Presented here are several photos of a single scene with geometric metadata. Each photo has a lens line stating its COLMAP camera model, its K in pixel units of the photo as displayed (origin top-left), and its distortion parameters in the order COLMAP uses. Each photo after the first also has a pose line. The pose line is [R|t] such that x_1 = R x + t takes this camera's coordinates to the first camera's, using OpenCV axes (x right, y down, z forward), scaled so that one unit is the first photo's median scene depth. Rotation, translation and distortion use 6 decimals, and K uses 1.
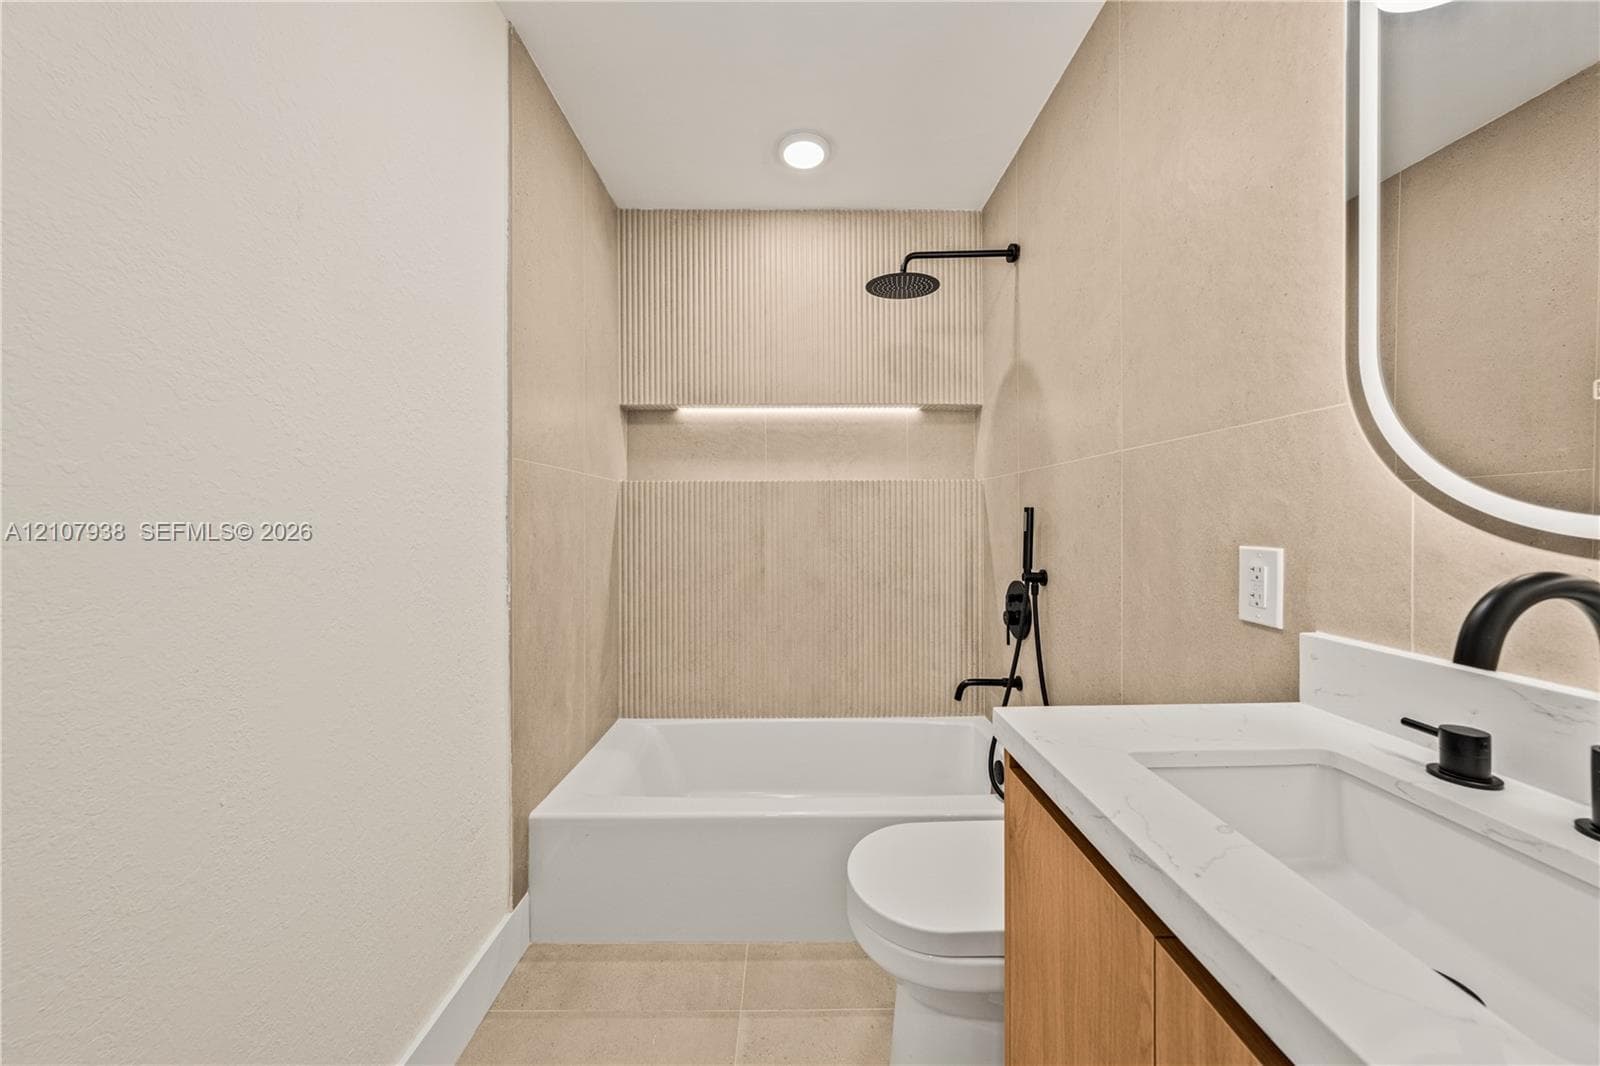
lens RADIAL K [[549.6, 0, 800.7], [0, 549.6, 530.5], [0, 0, 1]] dist [-0.001338, -0.000161]
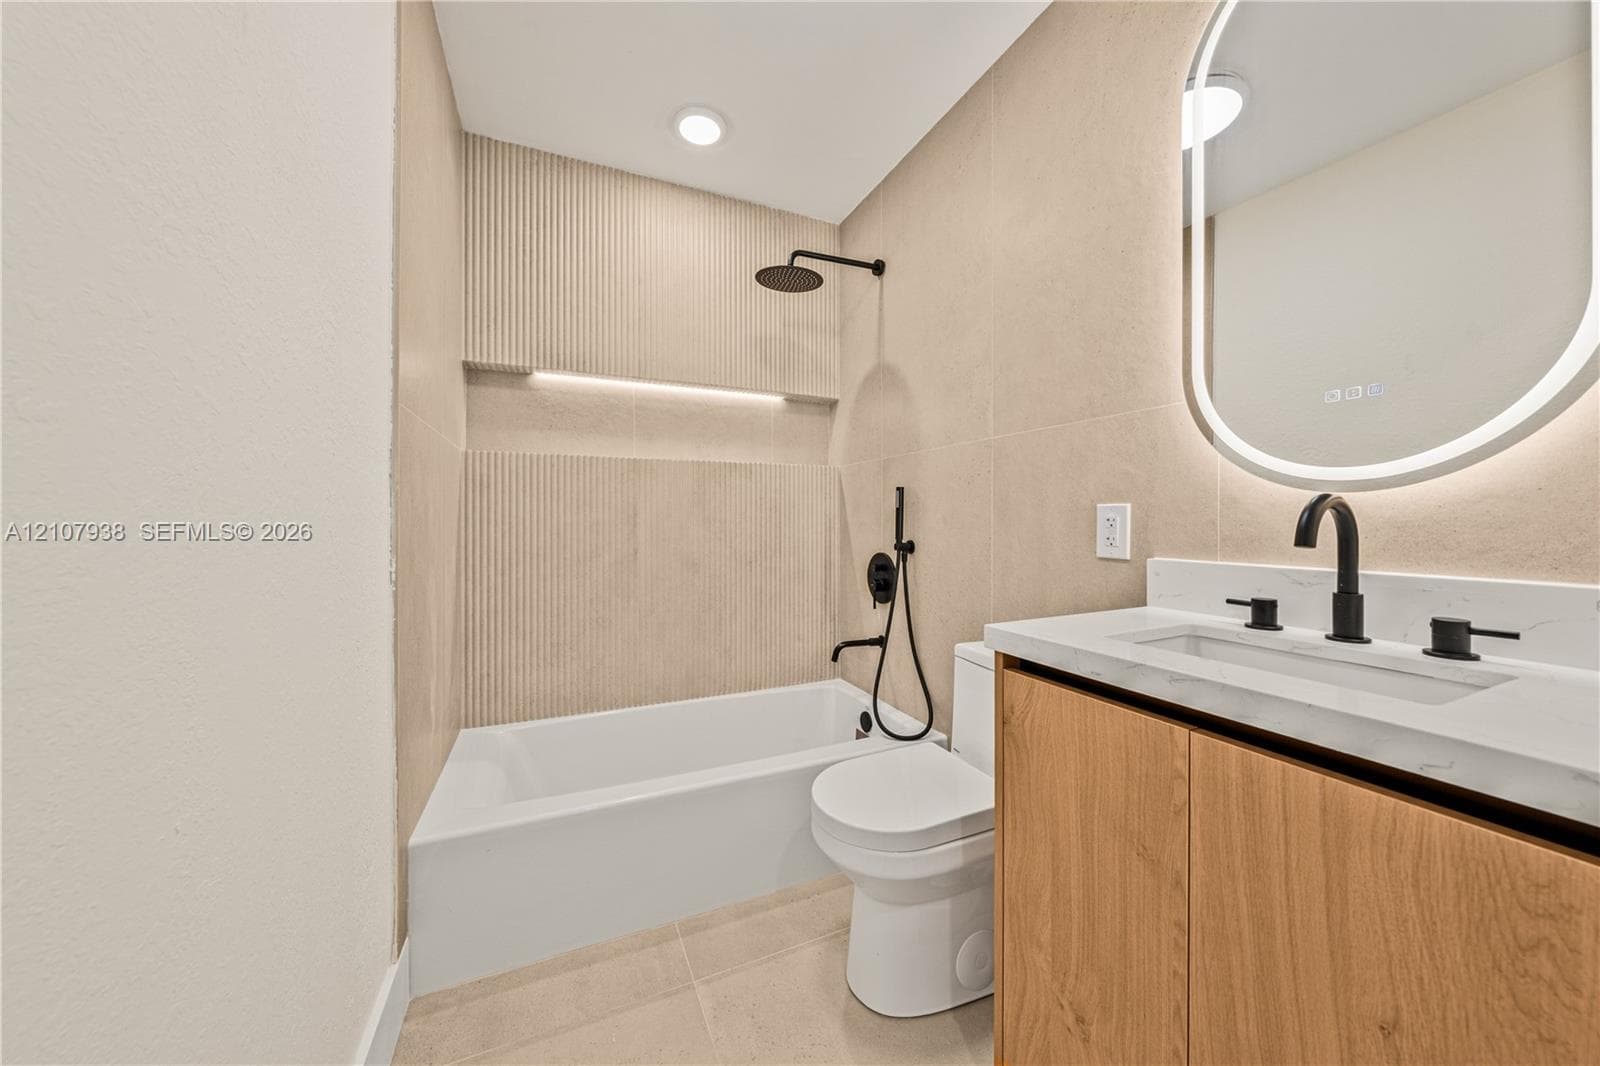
lens RADIAL K [[549.6, 0, 800.7], [0, 549.6, 530.5], [0, 0, 1]] dist [-0.001338, -0.000161]
pose [[0.915827, -0.005314, 0.401539, -0.196950], [0.005968, 0.999982, -0.000378, 0.039354], [-0.401530, 0.002742, 0.915842, 0.009987]]
